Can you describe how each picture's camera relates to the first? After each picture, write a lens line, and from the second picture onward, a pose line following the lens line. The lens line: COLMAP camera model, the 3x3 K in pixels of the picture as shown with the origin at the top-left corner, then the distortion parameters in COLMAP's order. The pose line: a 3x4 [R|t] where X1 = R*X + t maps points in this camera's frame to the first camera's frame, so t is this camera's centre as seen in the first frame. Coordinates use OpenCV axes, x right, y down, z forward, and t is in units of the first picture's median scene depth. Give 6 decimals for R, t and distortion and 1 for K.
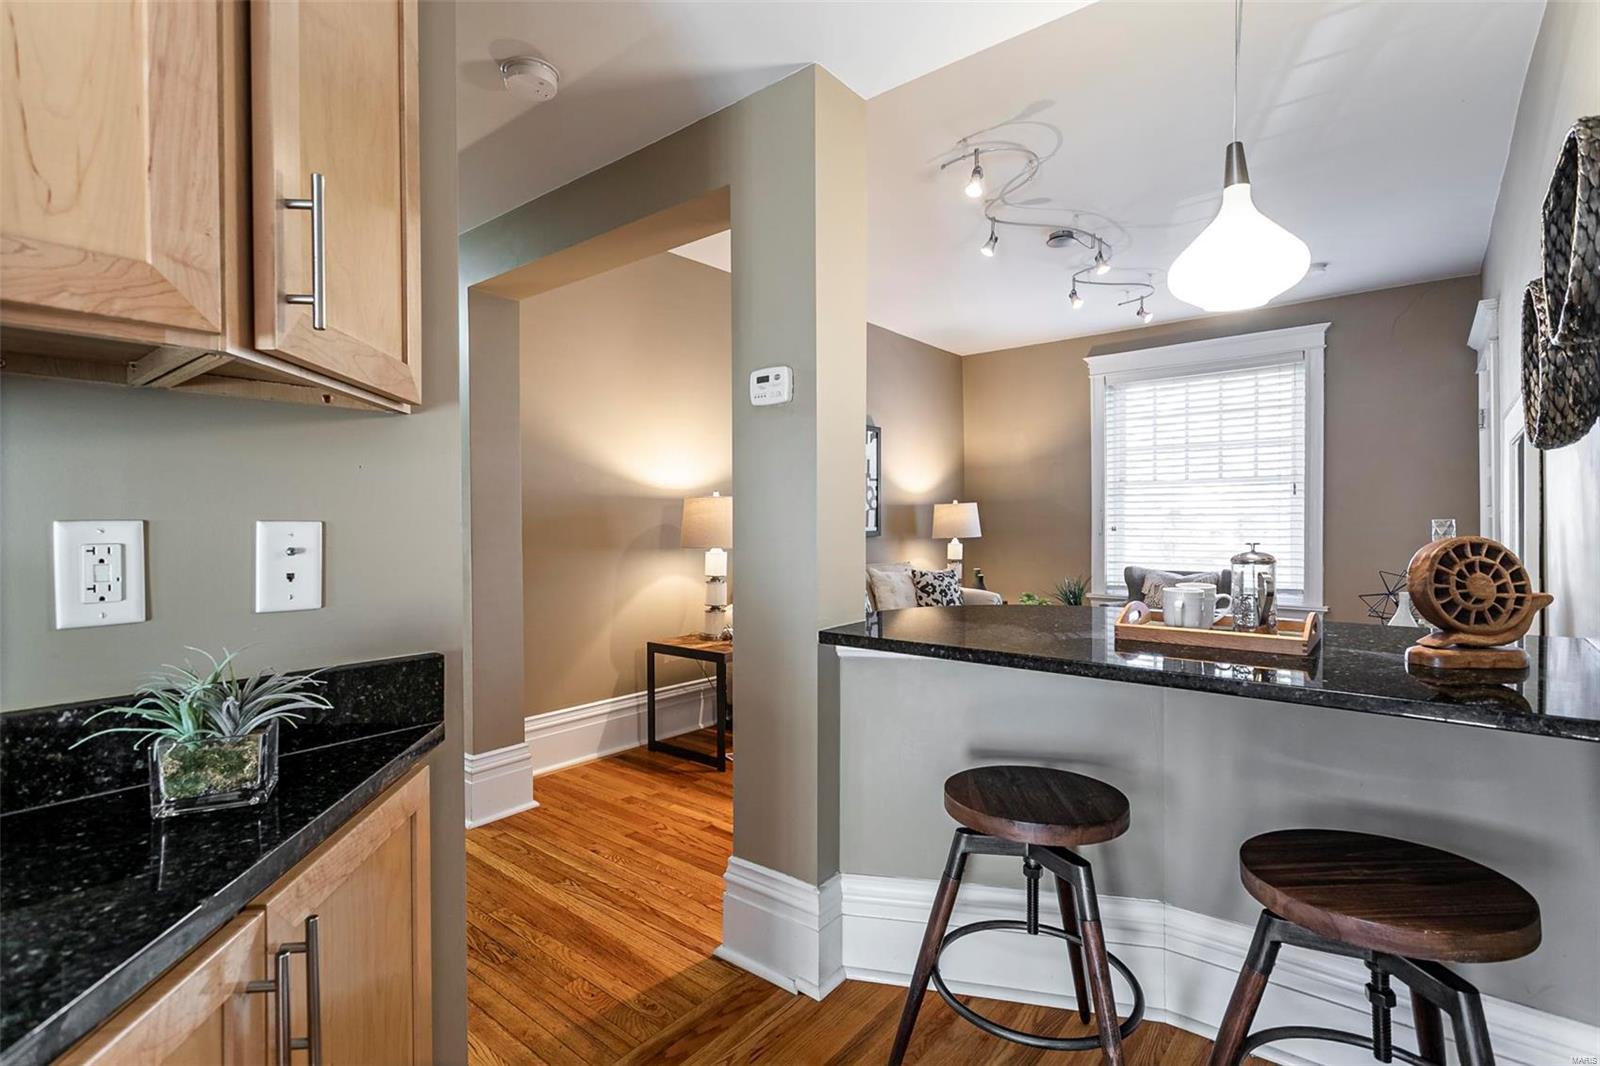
lens RADIAL K [[779.8, 0, 779.0], [0, 779.8, 526.5], [0, 0, 1]] dist [-0.001876, 0.001214]
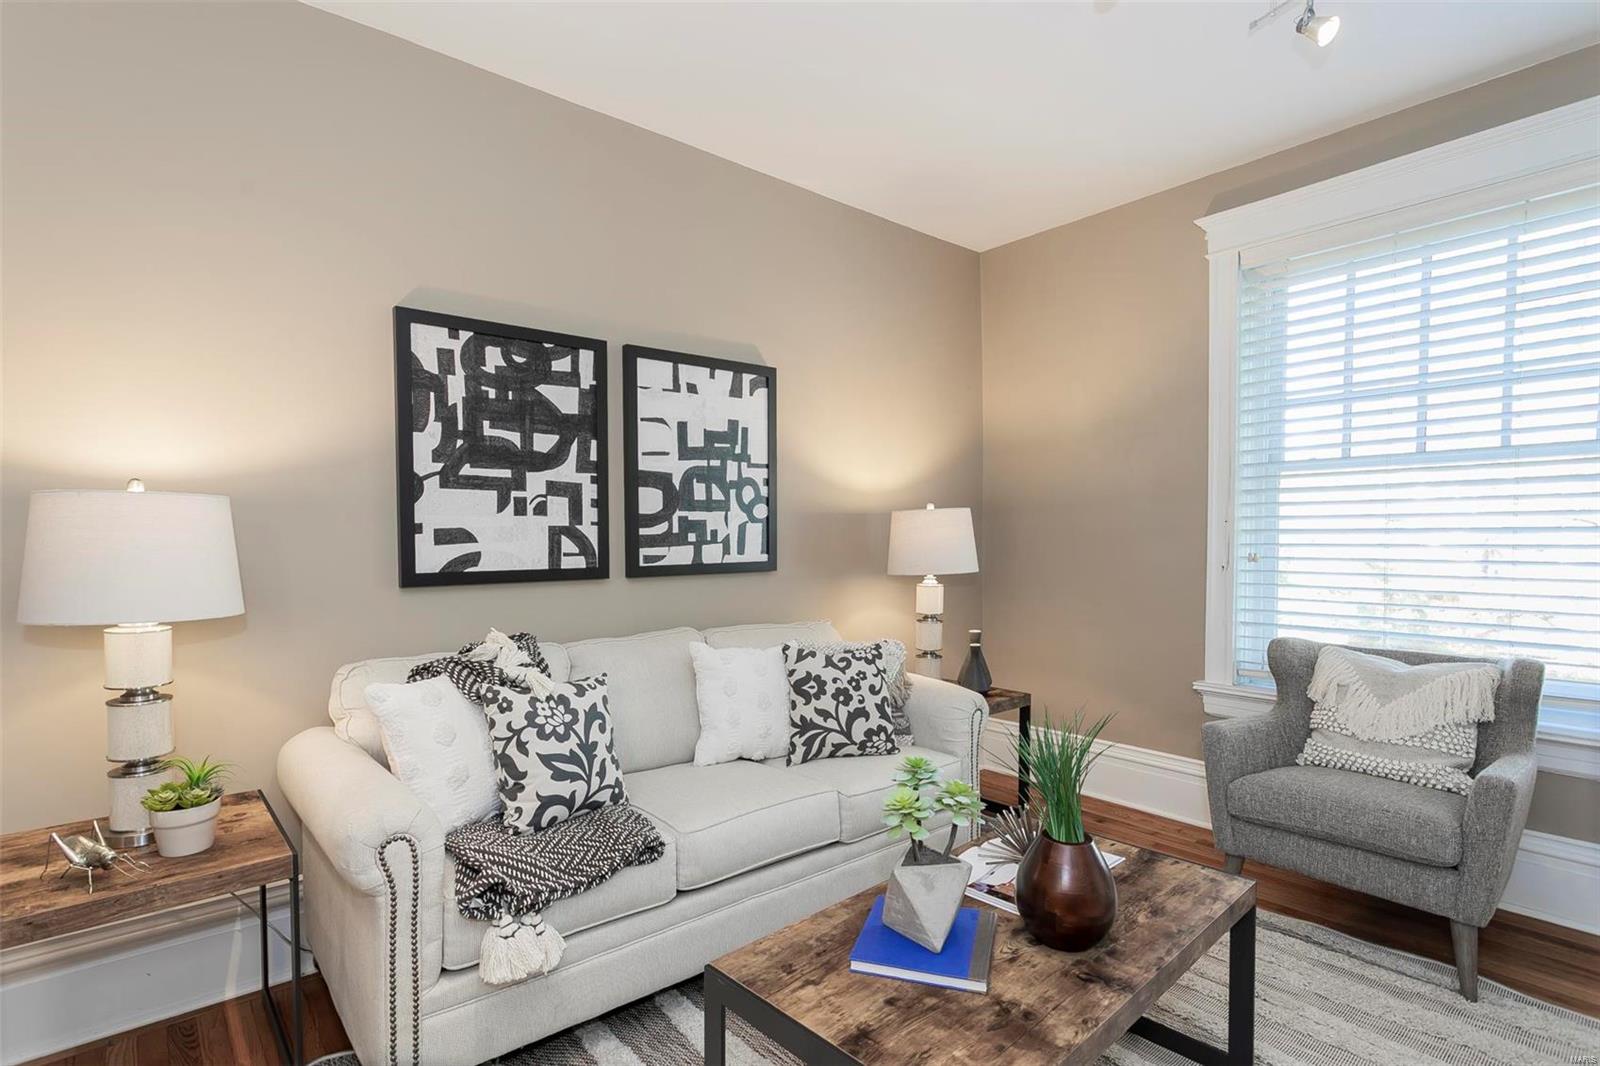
lens RADIAL K [[779.8, 0, 784.3], [0, 779.8, 566.8], [0, 0, 1]] dist [-0.001876, 0.001214]
pose [[0.983033, 0.004468, -0.183373, 0.259152], [0.001756, 0.999428, 0.033767, -0.009729], [0.183419, -0.033516, 0.982463, 0.520113]]
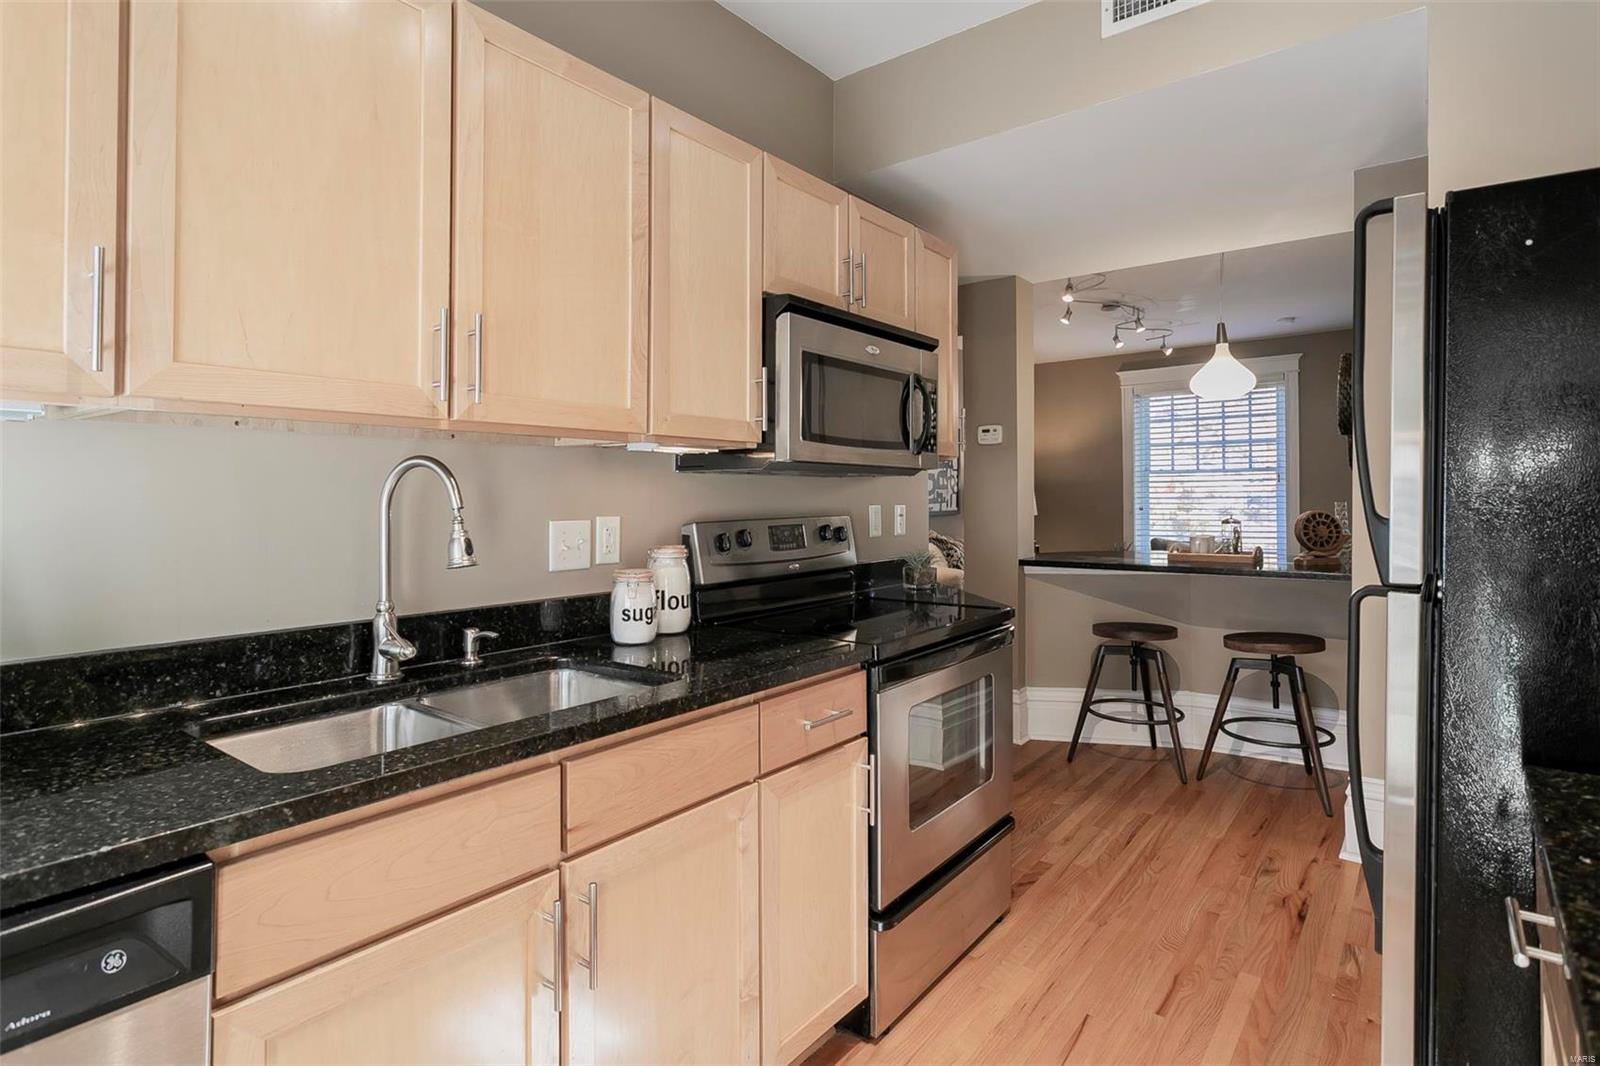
lens RADIAL K [[833.4, 0, 807.3], [0, 833.4, 490.3], [0, 0, 1]] dist [0.007183, 0.002446]
pose [[0.998921, 0.000169, 0.046444, -0.198566], [0.000774, 0.999794, -0.020290, 0.000439], [-0.046438, 0.020304, 0.998715, -0.372140]]
